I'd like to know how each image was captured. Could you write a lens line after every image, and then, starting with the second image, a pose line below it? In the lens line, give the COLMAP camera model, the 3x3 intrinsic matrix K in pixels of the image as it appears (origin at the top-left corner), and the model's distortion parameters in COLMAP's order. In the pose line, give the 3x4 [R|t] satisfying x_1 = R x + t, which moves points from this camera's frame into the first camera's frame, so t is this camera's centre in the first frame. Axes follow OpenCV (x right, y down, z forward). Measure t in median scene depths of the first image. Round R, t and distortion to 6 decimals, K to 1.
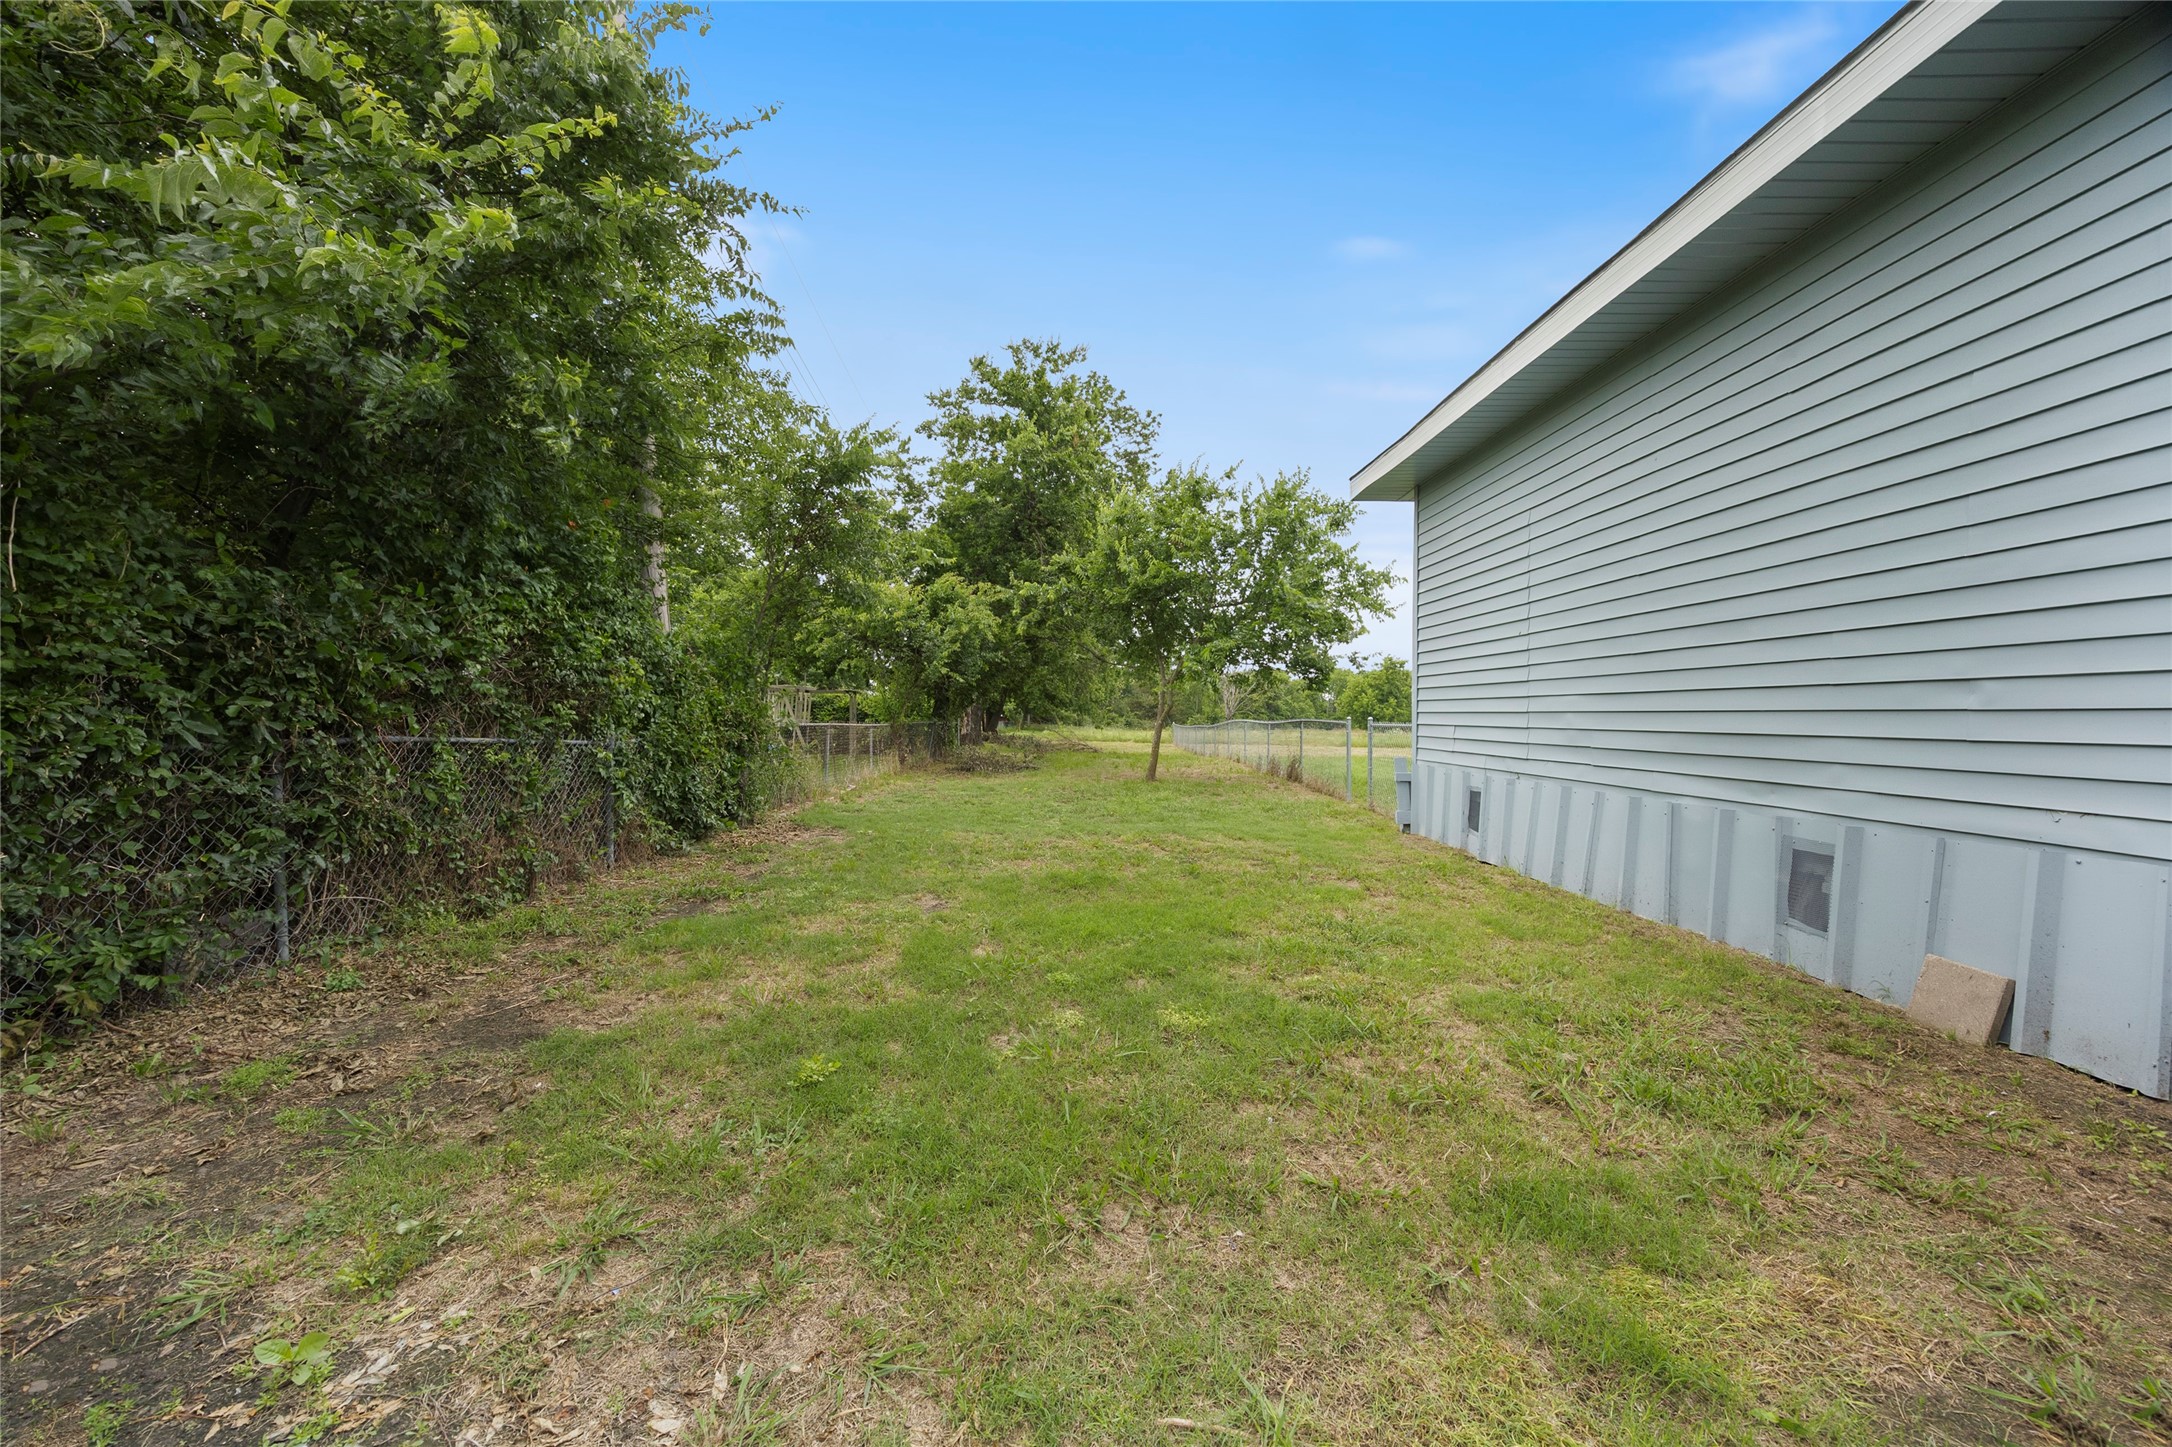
lens RADIAL K [[825.0, 0, 1068.9], [0, 825.0, 724.3], [0, 0, 1]] dist [0.001004, 0.000310]
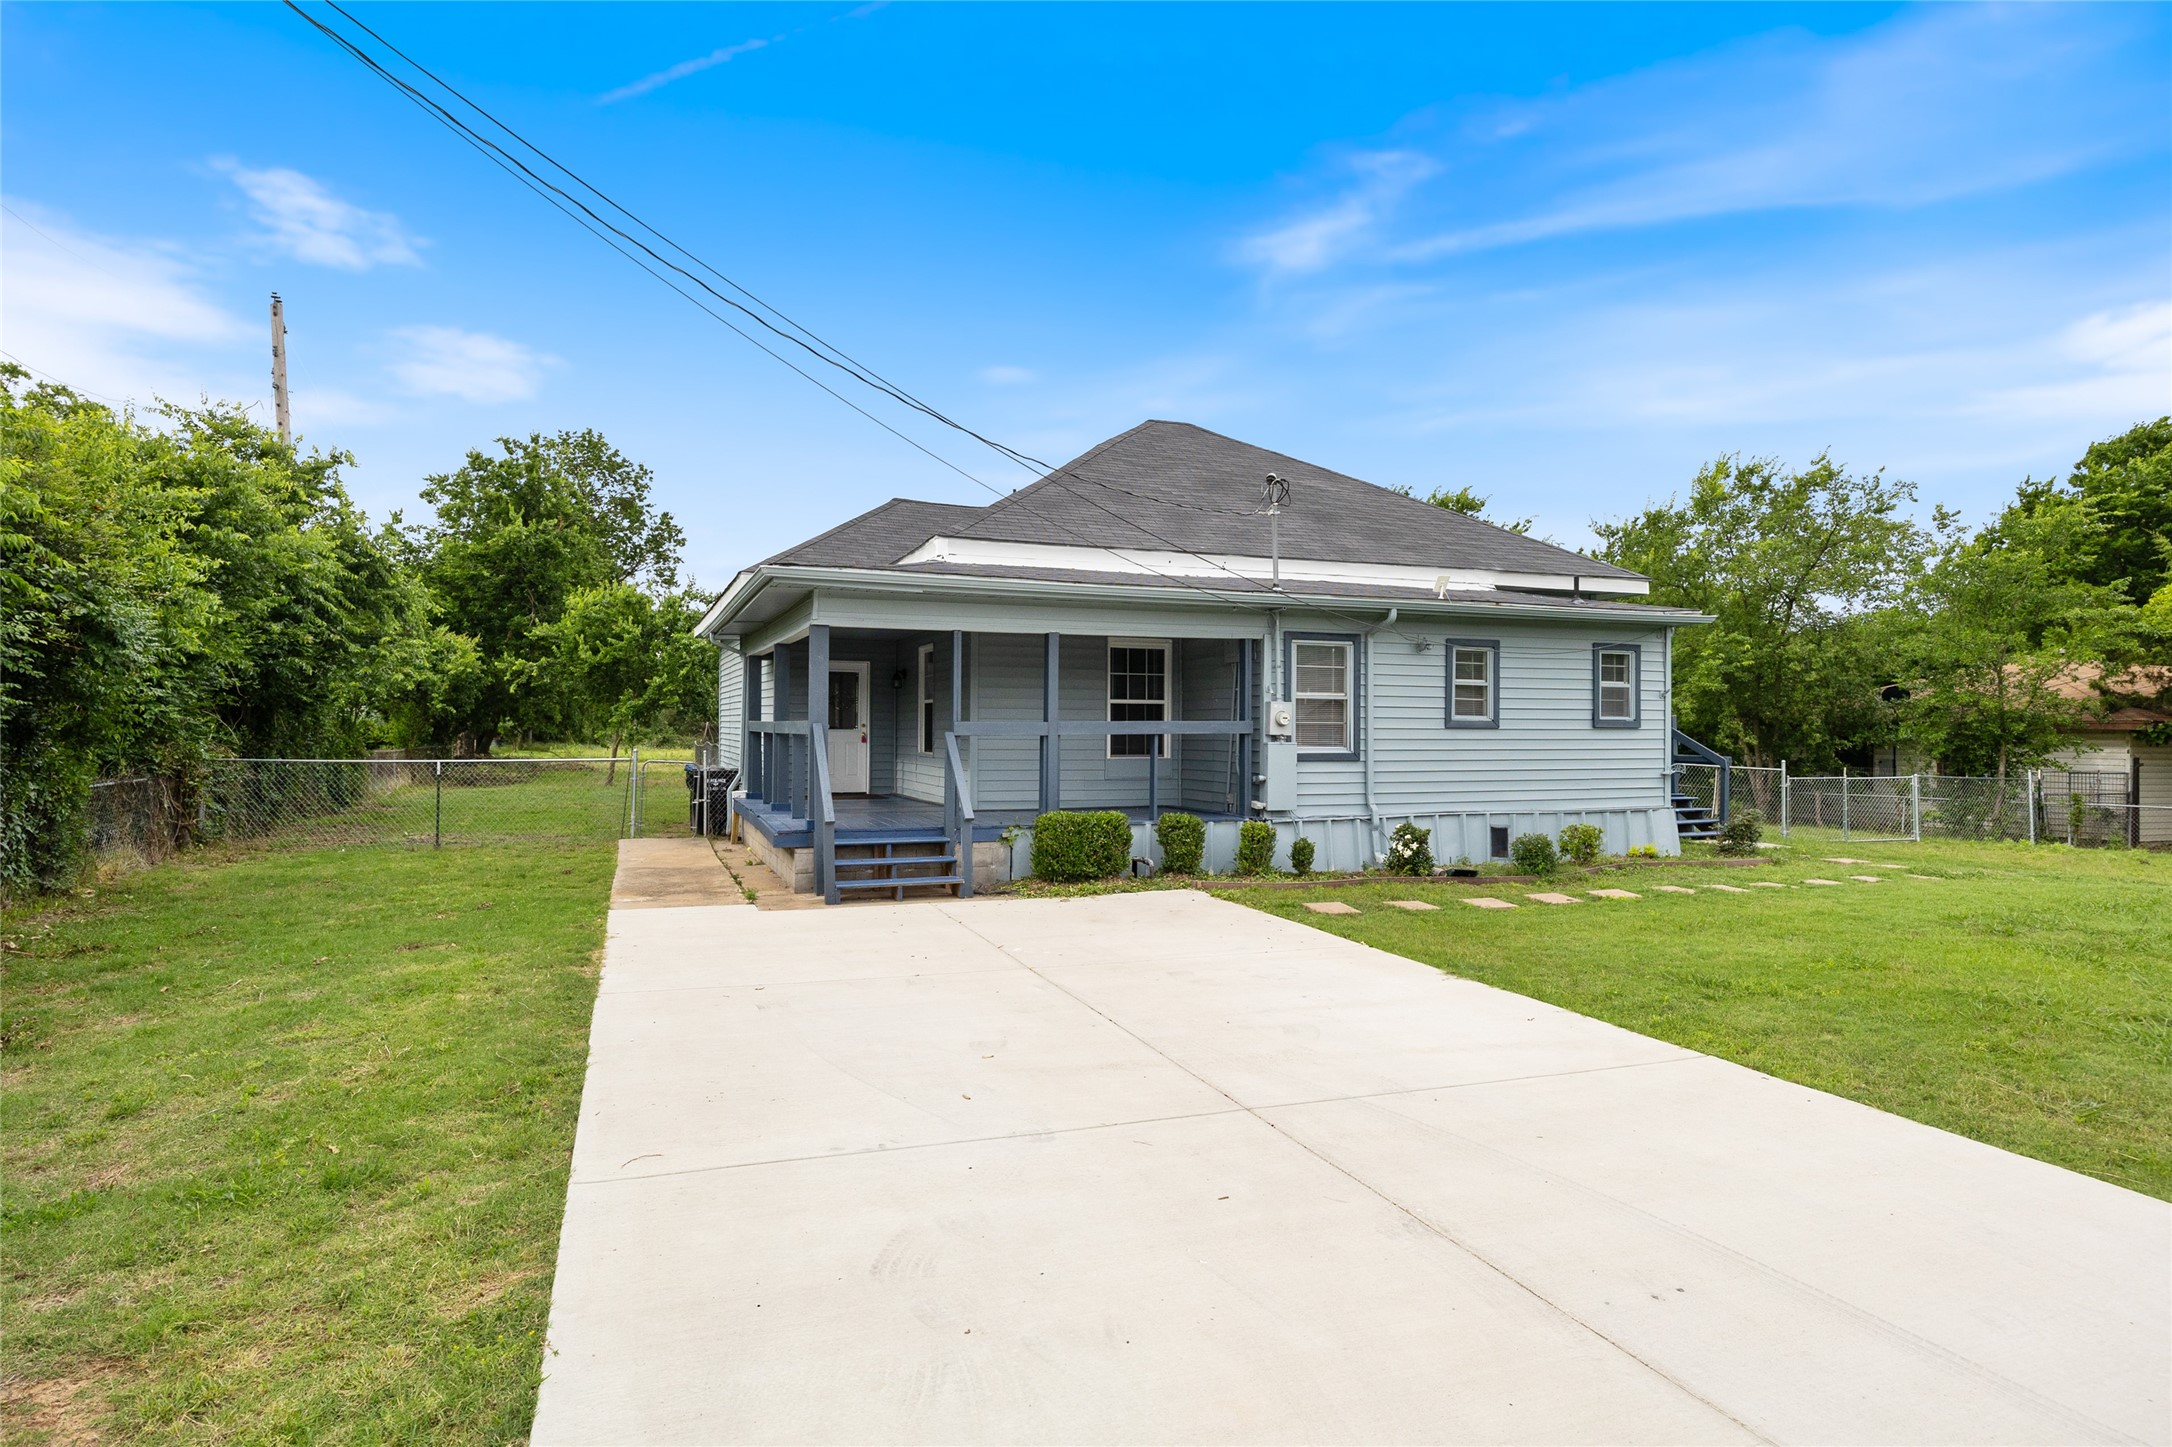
lens RADIAL K [[1140.4, 0, 1086.0], [0, 1140.4, 723.5], [0, 0, 1]] dist [0.003808, 0.000424]
pose [[0.921875, -0.008185, 0.387401, 0.064086], [0.012698, 0.999878, -0.009092, -0.009452], [-0.387279, 0.013300, 0.921867, -0.854185]]
